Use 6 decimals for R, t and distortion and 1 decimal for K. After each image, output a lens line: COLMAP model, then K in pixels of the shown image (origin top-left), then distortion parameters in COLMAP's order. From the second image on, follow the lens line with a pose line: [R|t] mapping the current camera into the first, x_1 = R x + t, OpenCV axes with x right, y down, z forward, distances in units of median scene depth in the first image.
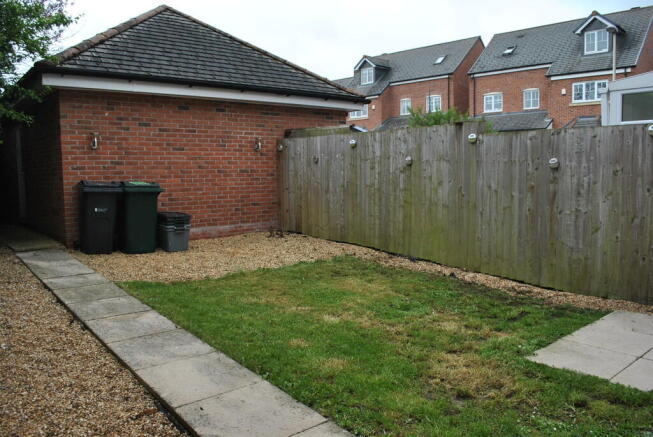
lens RADIAL K [[515.0, 0, 328.5], [0, 515.0, 218.6], [0, 0, 1]] dist [-0.070880, -0.003144]
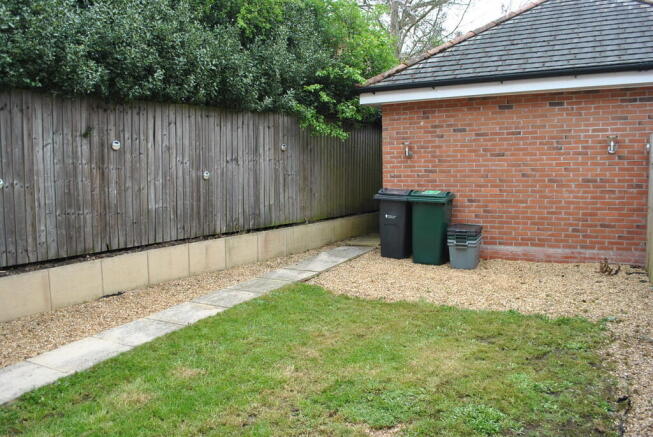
lens RADIAL K [[515.0, 0, 328.0], [0, 515.0, 217.6], [0, 0, 1]] dist [-0.070880, -0.003144]
pose [[0.378693, 0.082707, -0.921819, 0.431927], [-0.077345, 0.995343, 0.057530, -0.058635], [0.922285, 0.049512, 0.383327, 0.414782]]
